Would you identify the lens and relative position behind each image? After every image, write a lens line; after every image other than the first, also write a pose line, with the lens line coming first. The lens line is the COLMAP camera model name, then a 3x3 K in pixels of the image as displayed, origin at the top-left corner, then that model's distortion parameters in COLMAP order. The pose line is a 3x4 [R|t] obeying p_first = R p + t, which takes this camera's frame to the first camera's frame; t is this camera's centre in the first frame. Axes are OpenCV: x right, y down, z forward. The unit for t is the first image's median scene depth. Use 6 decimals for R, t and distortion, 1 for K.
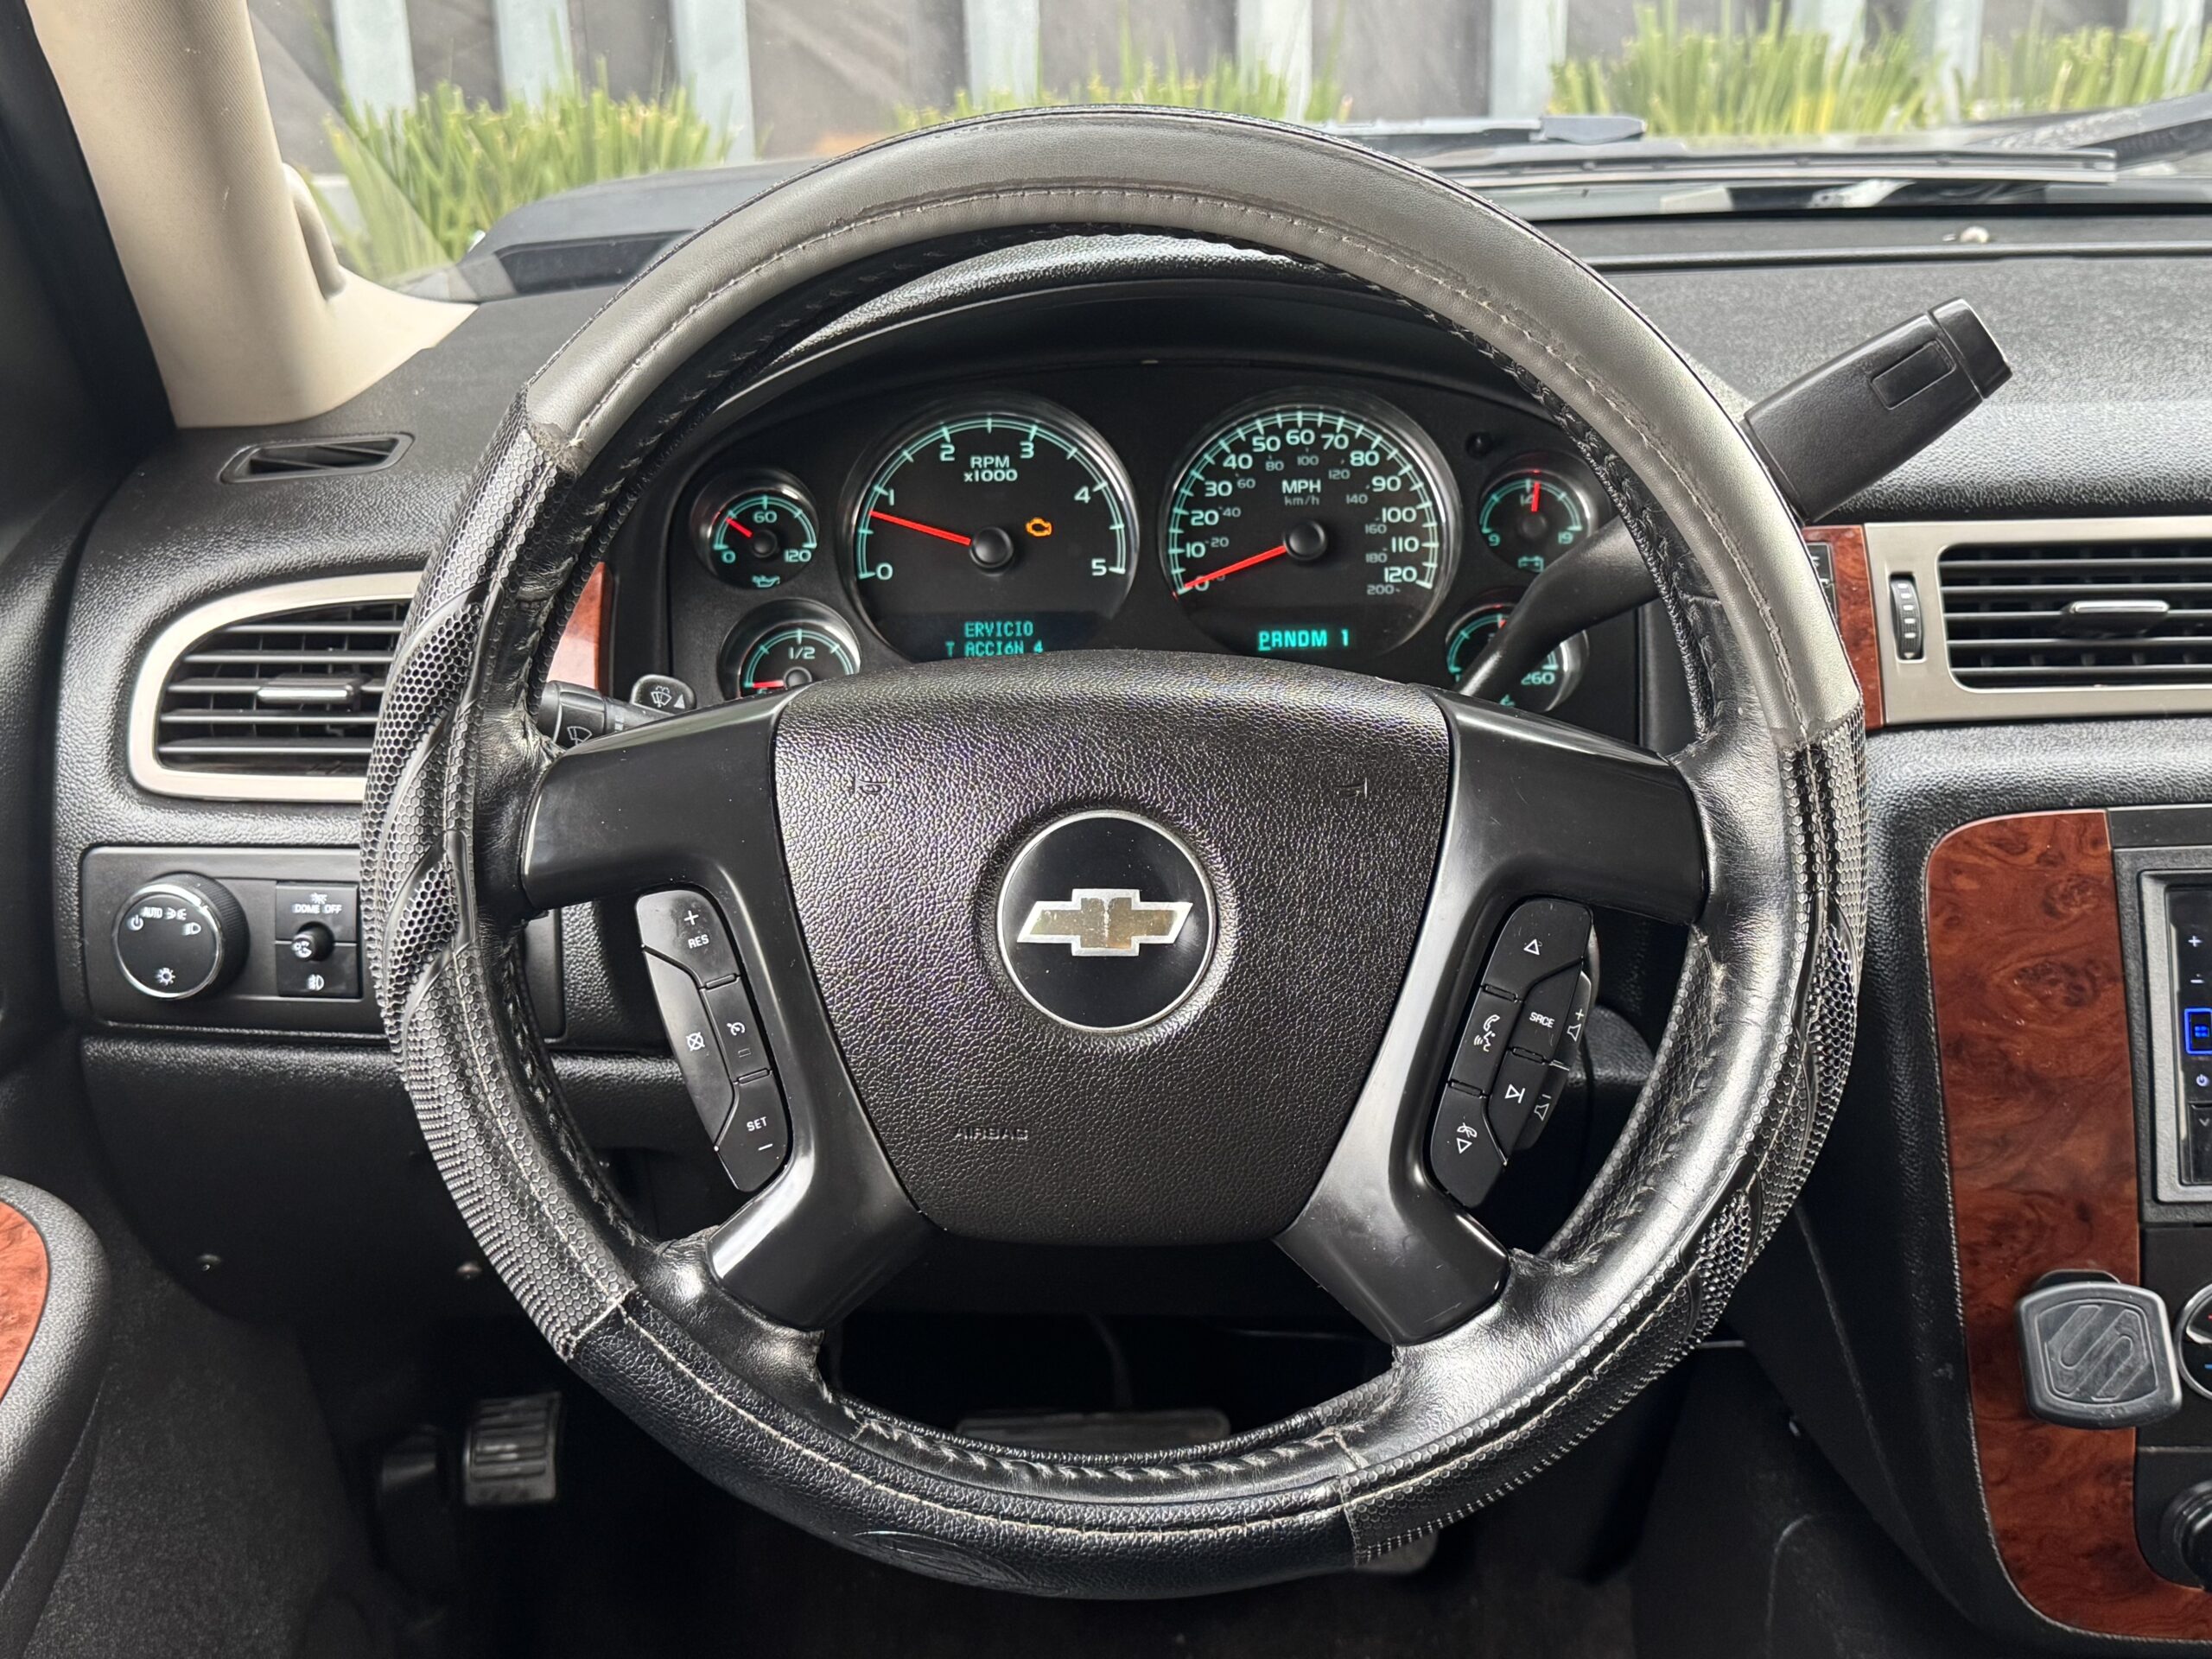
lens RADIAL K [[2593.9, 0, 1088.7], [0, 2593.9, 840.2], [0, 0, 1]] dist [0.034319, 0.000000]
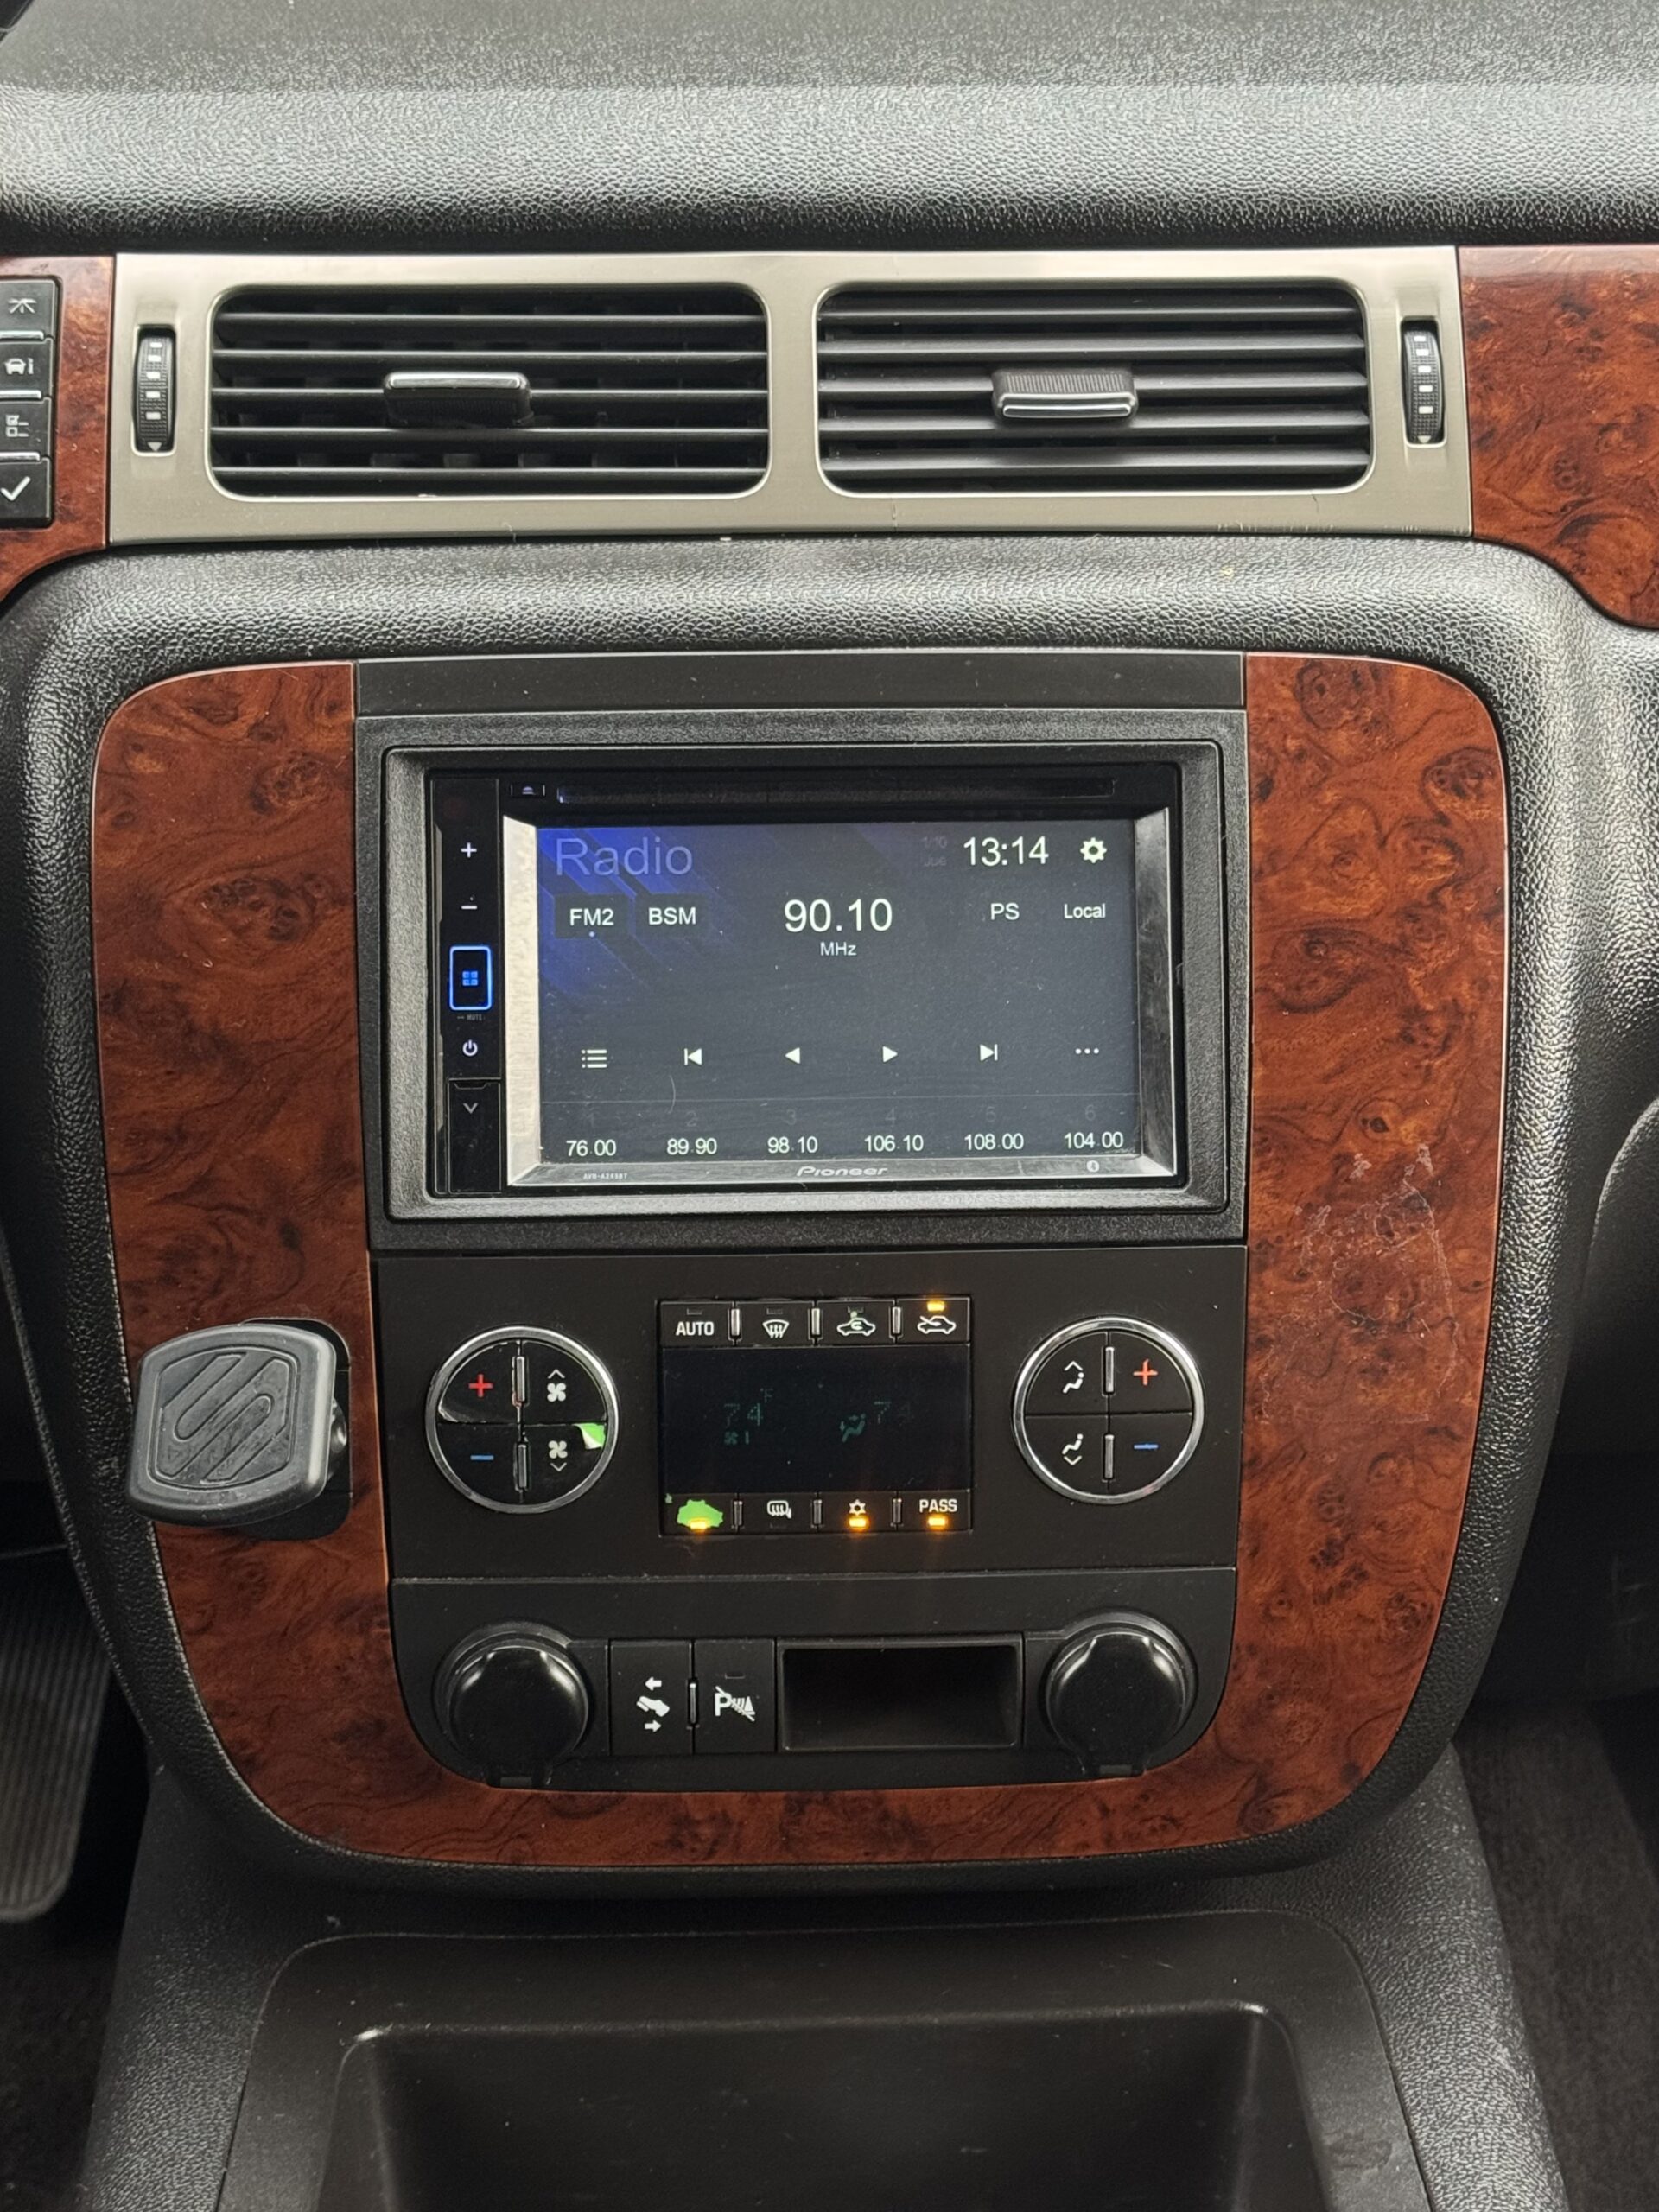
lens RADIAL K [[4030.9, 0, 835.0], [0, 4030.9, 1074.9], [0, 0, 1]] dist [0.181732, 0.000000]
pose [[0.999767, 0.009652, 0.019332, 0.496392], [-0.009923, 0.999853, 0.013991, 0.081566], [-0.019194, -0.014180, 0.999715, -0.081834]]
